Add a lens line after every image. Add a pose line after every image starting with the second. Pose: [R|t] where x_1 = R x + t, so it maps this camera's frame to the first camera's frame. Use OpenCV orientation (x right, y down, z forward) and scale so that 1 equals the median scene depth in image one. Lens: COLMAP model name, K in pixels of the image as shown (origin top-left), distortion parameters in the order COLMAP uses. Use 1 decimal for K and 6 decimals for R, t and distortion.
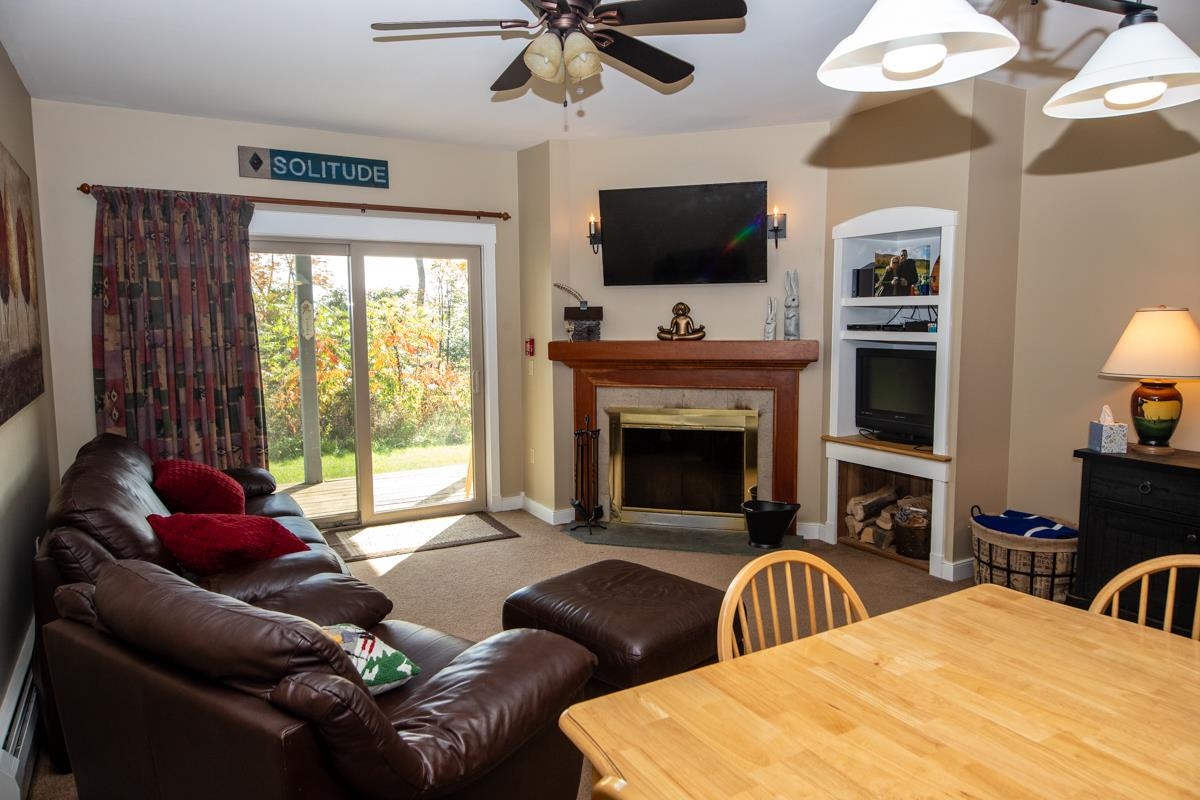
lens RADIAL K [[775.5, 0, 604.4], [0, 775.5, 394.6], [0, 0, 1]] dist [0.014826, -0.002835]
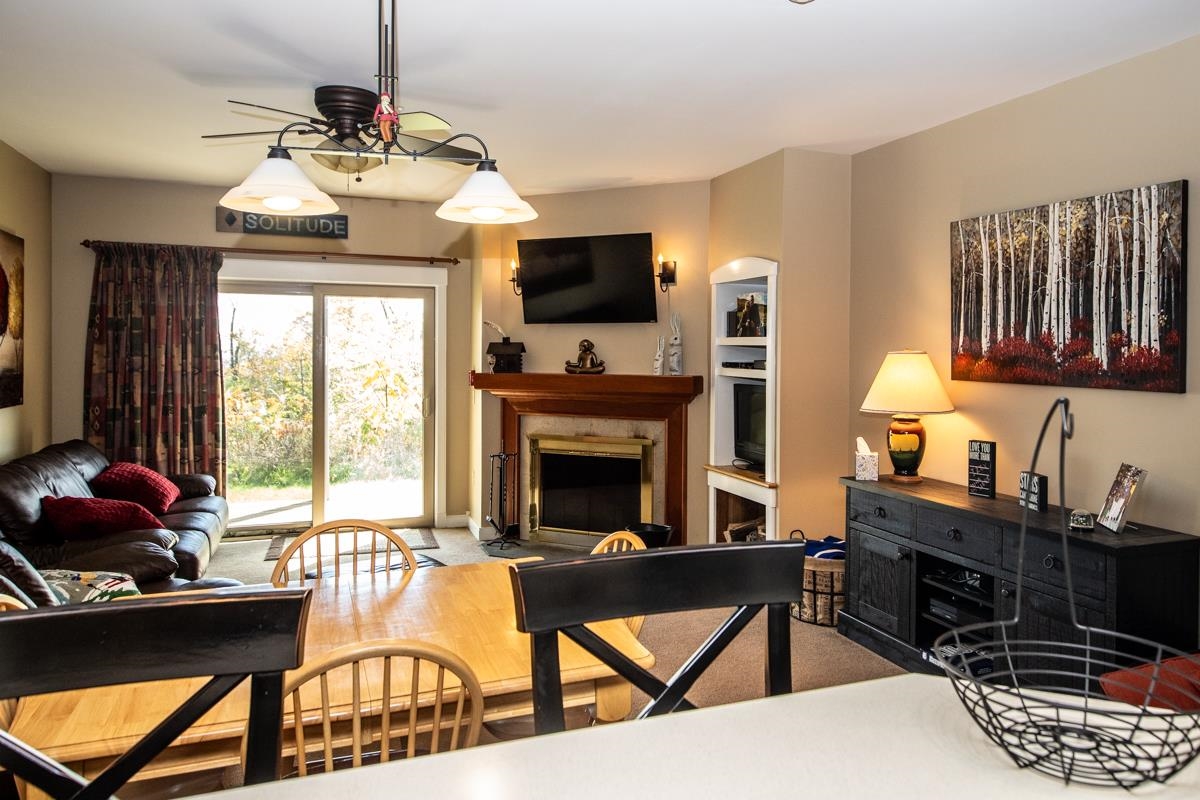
lens RADIAL K [[840.8, 0, 649.8], [0, 840.8, 364.3], [0, 0, 1]] dist [0.011684, 0.002170]
pose [[0.990275, 0.016691, -0.138118, 0.395198], [-0.028336, 0.996165, -0.082784, 0.014175], [0.136207, 0.085892, 0.986950, -0.185968]]
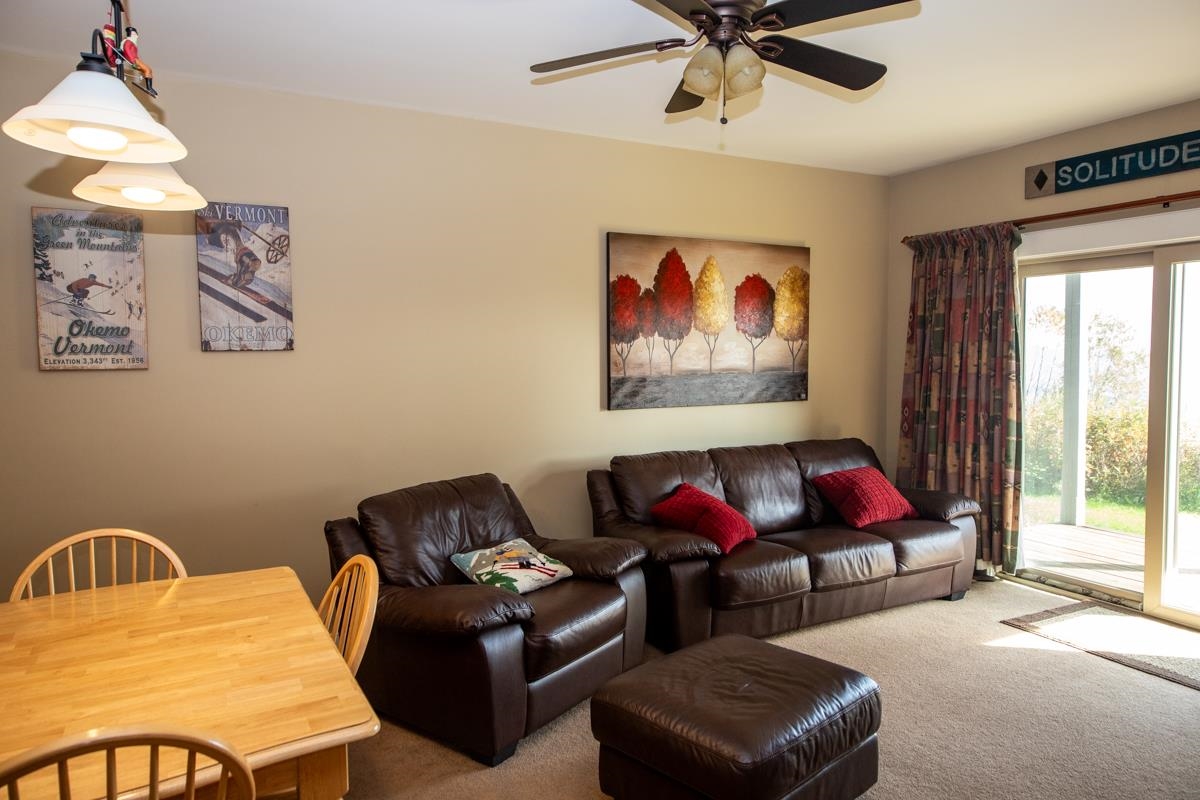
lens RADIAL K [[775.5, 0, 604.4], [0, 775.5, 394.6], [0, 0, 1]] dist [0.014826, -0.002835]
pose [[-0.023903, 0.064511, -0.997631, 0.543720], [-0.092487, 0.993494, 0.066459, -0.058747], [0.995427, 0.093856, -0.017781, 0.545824]]
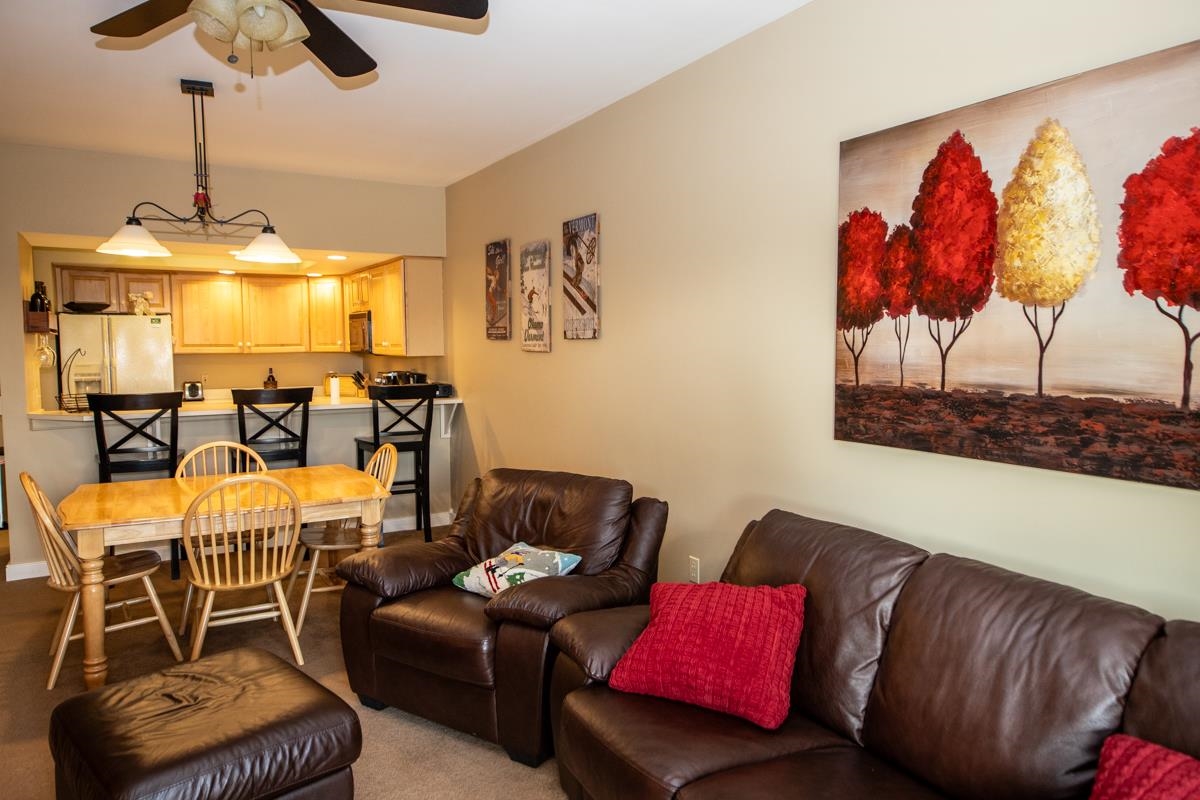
lens RADIAL K [[786.7, 0, 606.1], [0, 786.7, 394.0], [0, 0, 1]] dist [0.010333, 0.000631]
pose [[-0.999905, 0.013720, -0.000984, -0.246290], [0.013350, 0.985213, 0.170813, -0.113528], [0.003313, 0.170784, -0.985303, 1.116441]]
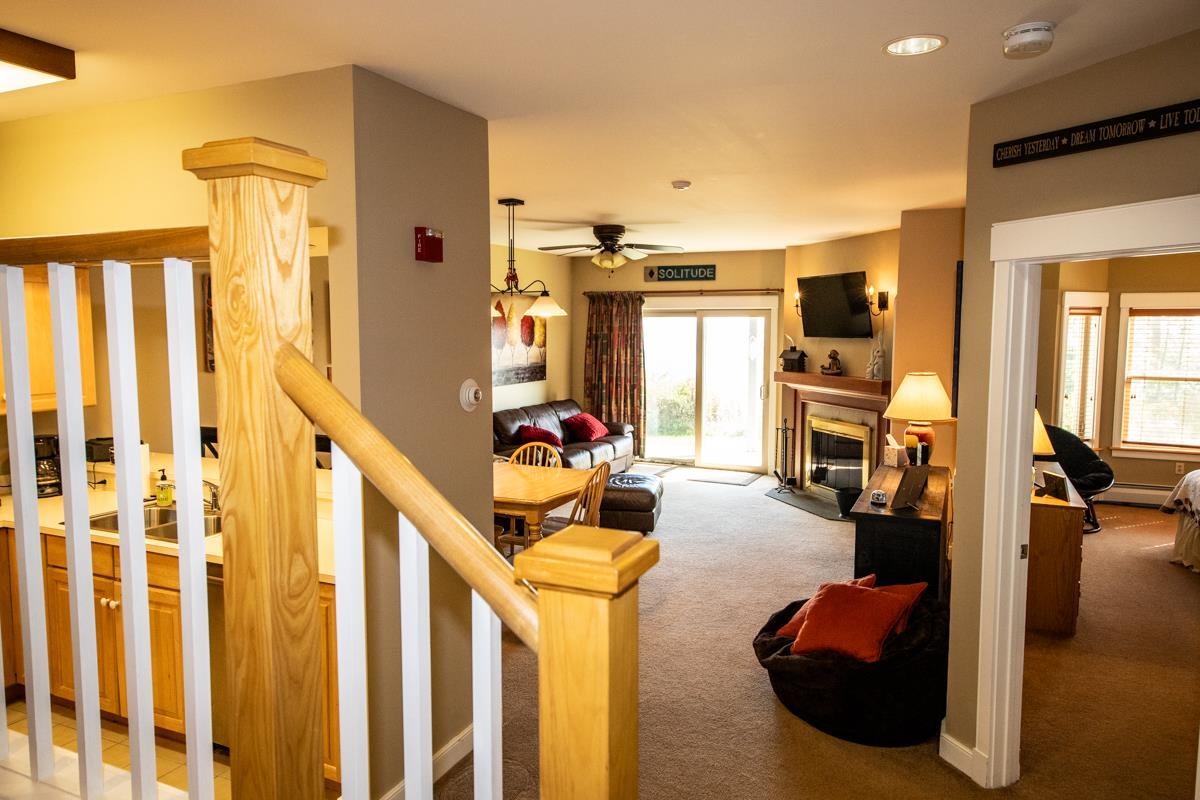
lens RADIAL K [[786.7, 0, 606.1], [0, 786.7, 394.0], [0, 0, 1]] dist [0.010333, 0.000631]
pose [[0.578527, 0.081321, -0.811599, 1.215942], [-0.088917, 0.995375, 0.036353, -0.055816], [0.810802, 0.051134, 0.583082, -0.274670]]
